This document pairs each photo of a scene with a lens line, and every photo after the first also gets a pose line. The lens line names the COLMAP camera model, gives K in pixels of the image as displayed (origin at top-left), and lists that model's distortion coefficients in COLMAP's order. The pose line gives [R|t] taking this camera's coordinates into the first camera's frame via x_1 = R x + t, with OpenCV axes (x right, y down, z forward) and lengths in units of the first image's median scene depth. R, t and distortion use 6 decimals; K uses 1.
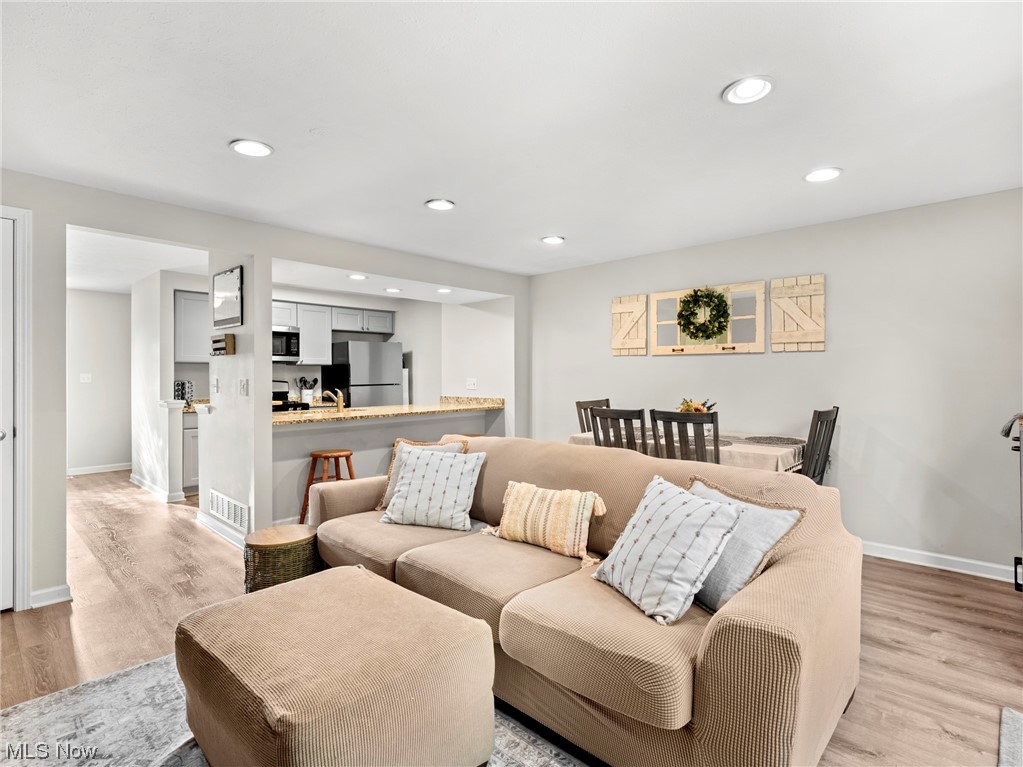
lens RADIAL K [[516.5, 0, 514.0], [0, 516.5, 377.1], [0, 0, 1]] dist [-0.000307, -0.000298]
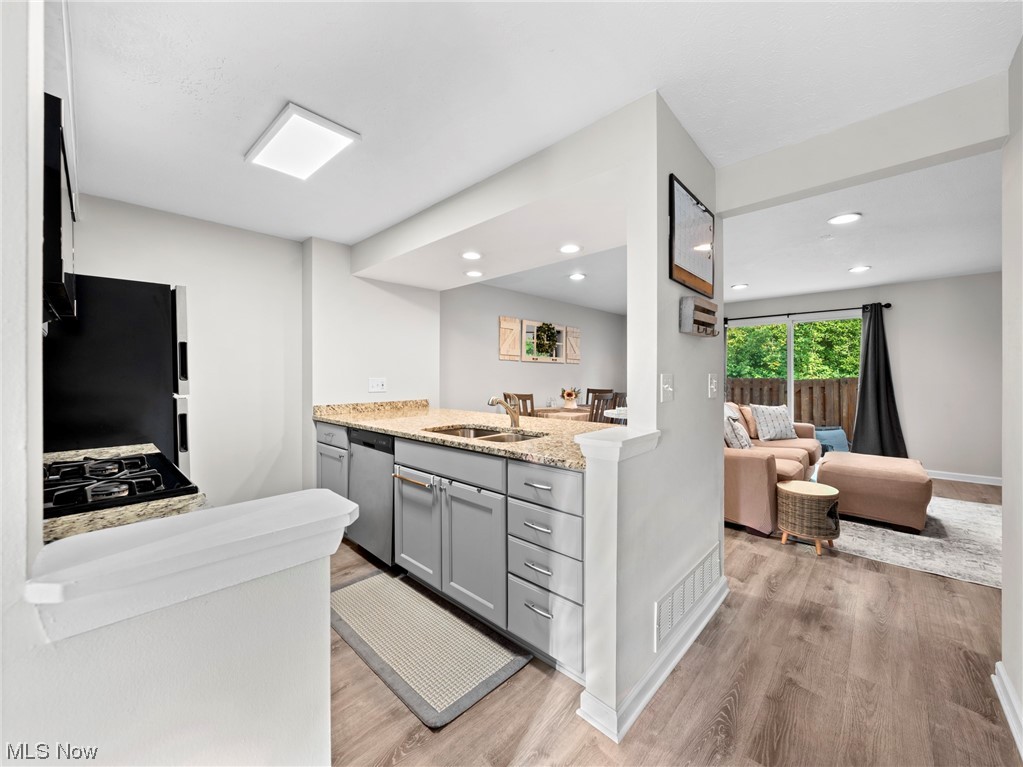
lens RADIAL K [[394.4, 0, 513.3], [0, 394.4, 379.9], [0, 0, 1]] dist [-0.000098, -0.000096]
pose [[0.000830, -0.005515, 0.999984, -0.843572], [0.007802, 0.999954, 0.005509, 0.005221], [-0.999969, 0.007798, 0.000873, 1.000585]]
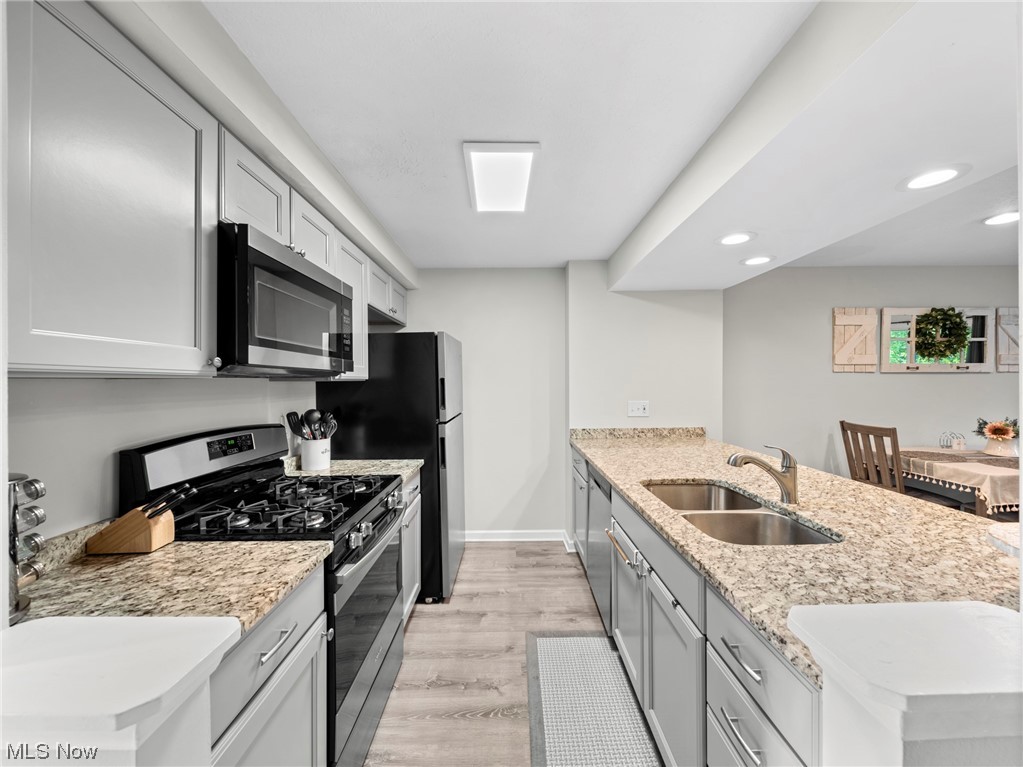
lens RADIAL K [[393.5, 0, 514.9], [0, 393.5, 384.6], [0, 0, 1]] dist [-0.001304, -0.000244]
pose [[0.720689, -0.008449, 0.693207, -0.708640], [0.008360, 0.999959, 0.003497, -0.027570], [-0.693208, 0.003274, 0.720730, 0.924485]]
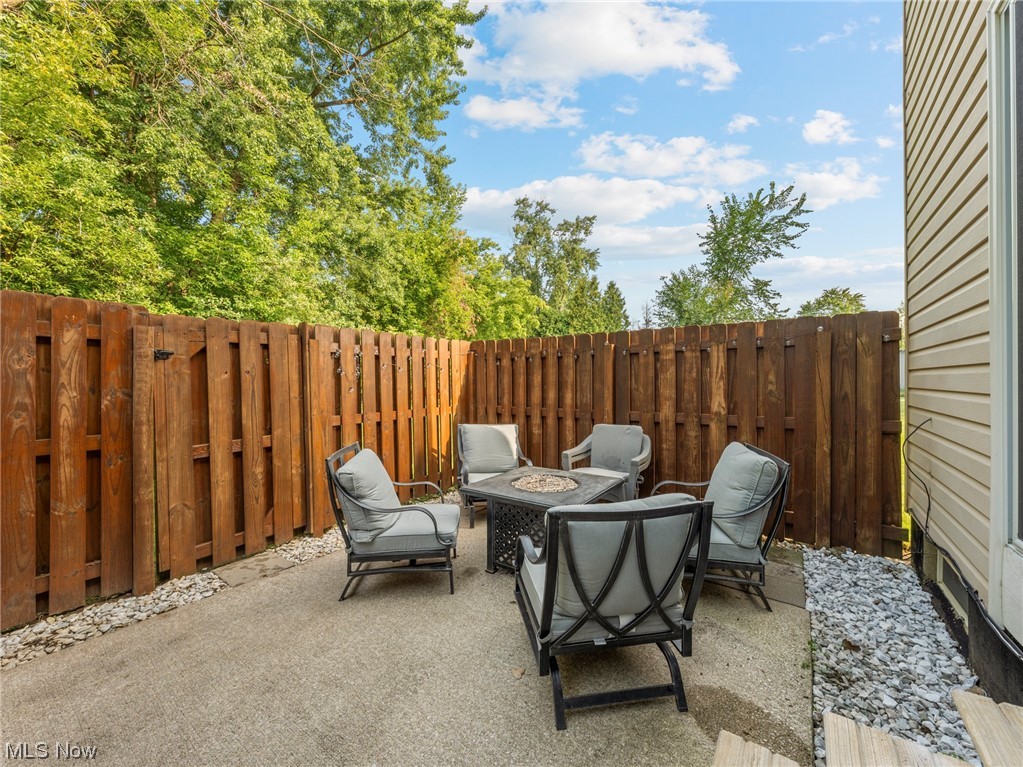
lens RADIAL K [[394.4, 0, 513.3], [0, 394.4, 379.9], [0, 0, 1]] dist [-0.000098, -0.000096]
pose [[-0.993285, 0.000284, -0.115693, 0.625652], [0.000109, 0.999999, 0.001517, 0.119447], [0.115693, 0.001494, -0.993284, 0.303338]]
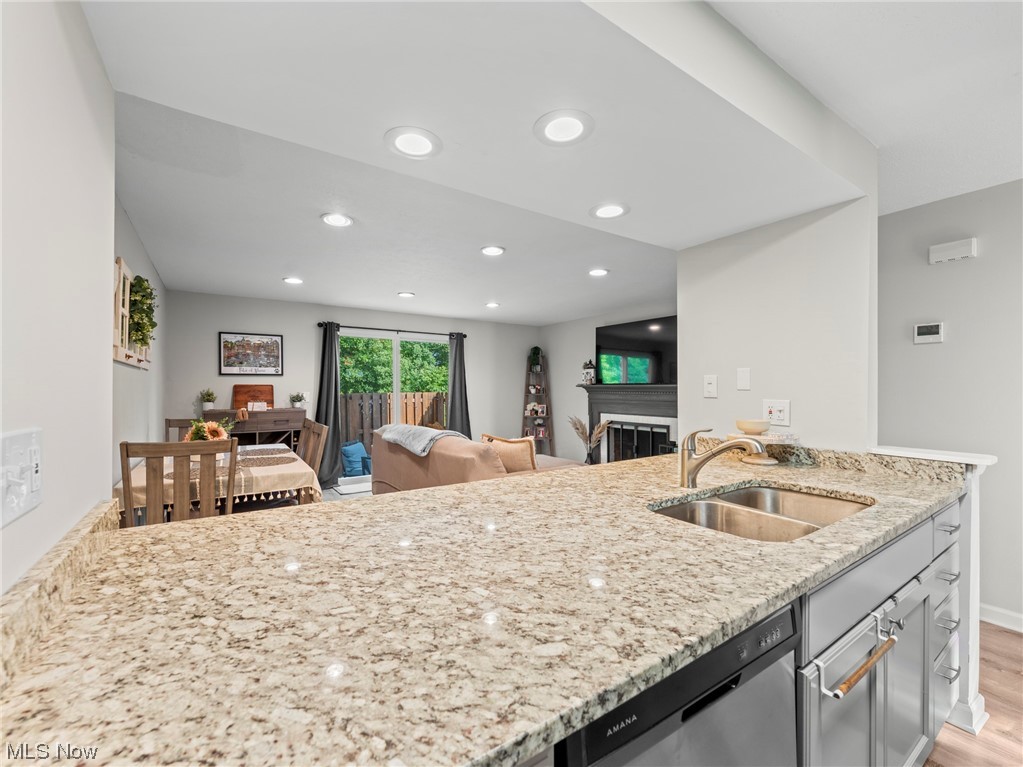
lens RADIAL K [[433.7, 0, 511.5], [0, 433.7, 383.5], [0, 0, 1]] dist [-0.001035, -0.000141]
pose [[-0.975090, 0.008622, 0.221641, -0.277581], [0.006934, 0.999941, -0.008394, -0.007824], [-0.221700, -0.006648, -0.975092, 1.351507]]
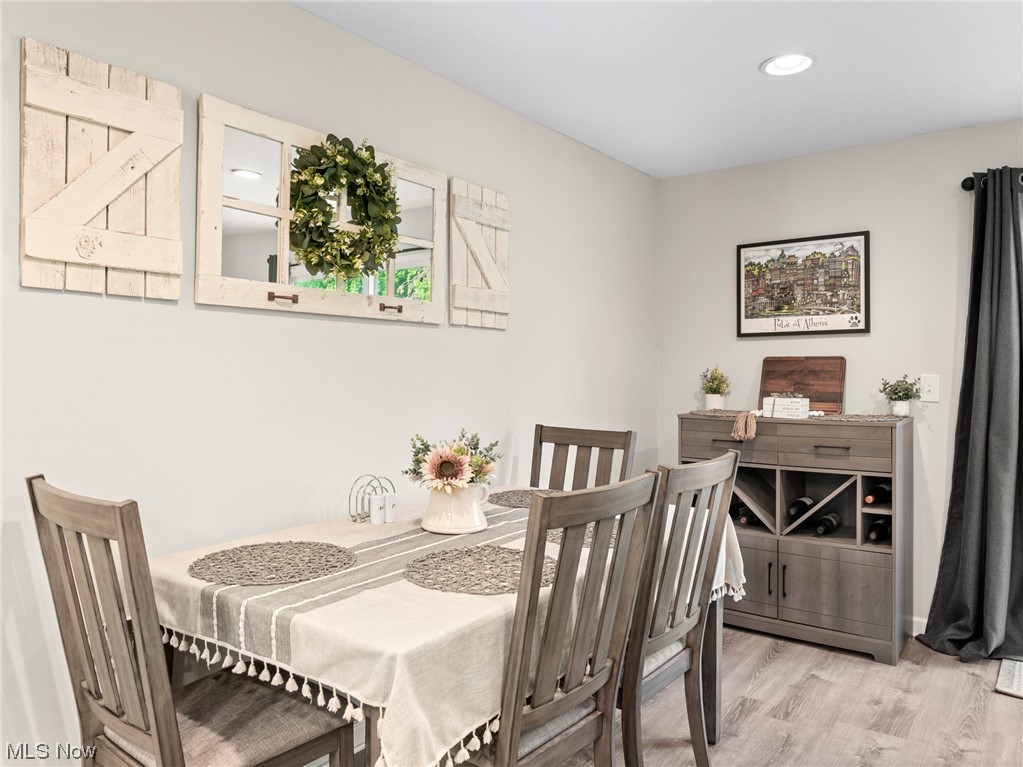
lens RADIAL K [[746.8, 0, 511.5], [0, 746.8, 383.5], [0, 0, 1]] dist [0.007724, 0.003402]
pose [[-0.127505, -0.012939, 0.991754, -0.170460], [0.005582, 0.999890, 0.013763, -0.002514], [-0.991822, 0.007291, -0.127418, 0.858555]]
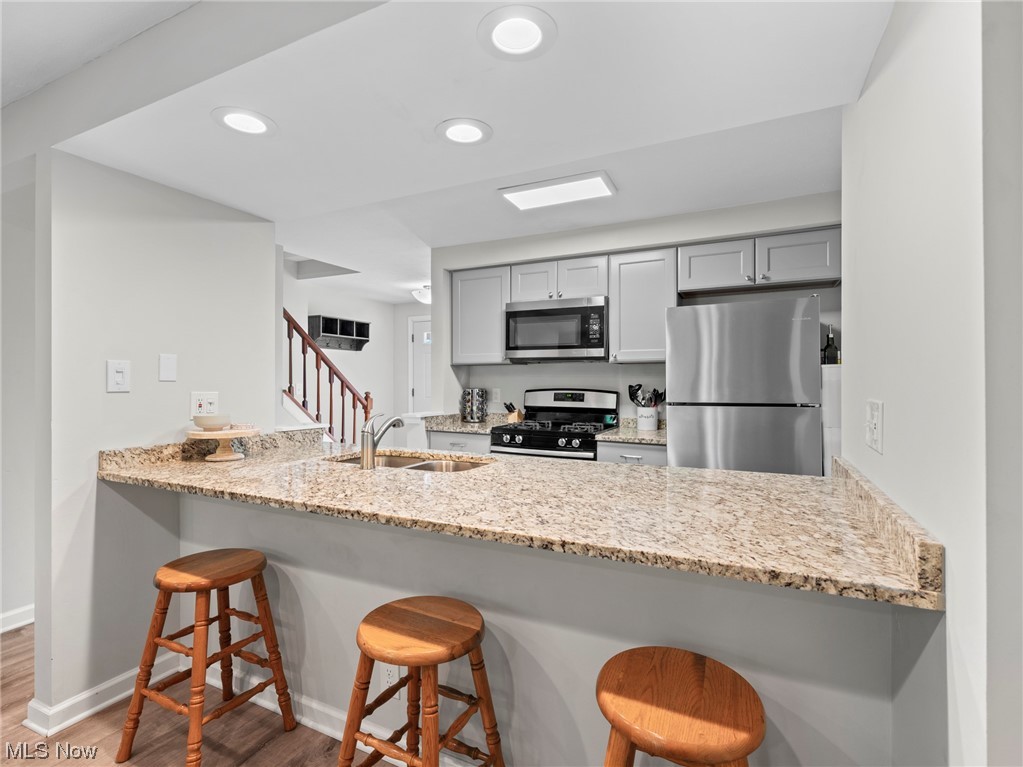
lens RADIAL K [[492.9, 0, 514.0], [0, 492.9, 377.7], [0, 0, 1]] dist [-0.000425, -0.000033]
pose [[0.291834, -0.003249, -0.956463, 0.091461], [-0.004912, 0.999976, -0.004896, -0.005410], [0.956456, 0.006127, 0.291811, 0.996822]]
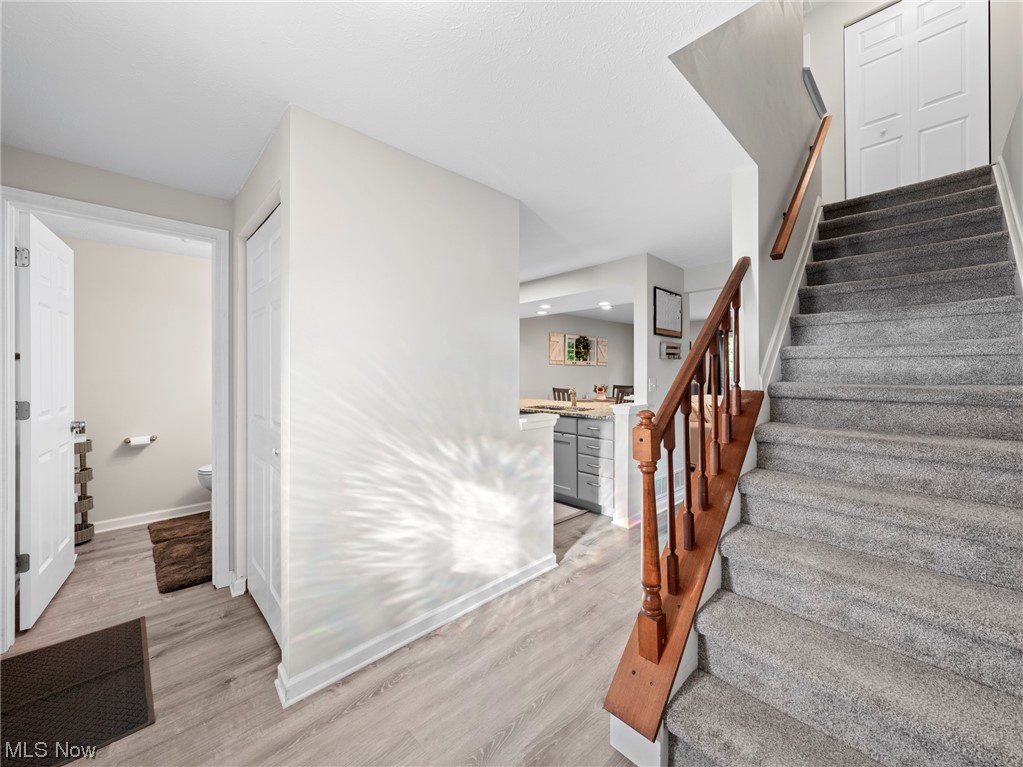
lens RADIAL K [[394.4, 0, 513.3], [0, 394.4, 379.9], [0, 0, 1]] dist [-0.000098, -0.000096]
pose [[0.059738, -0.015498, 0.998094, -1.255495], [0.010834, 0.999831, 0.014876, -0.008038], [-0.998155, 0.009925, 0.059896, 1.084577]]
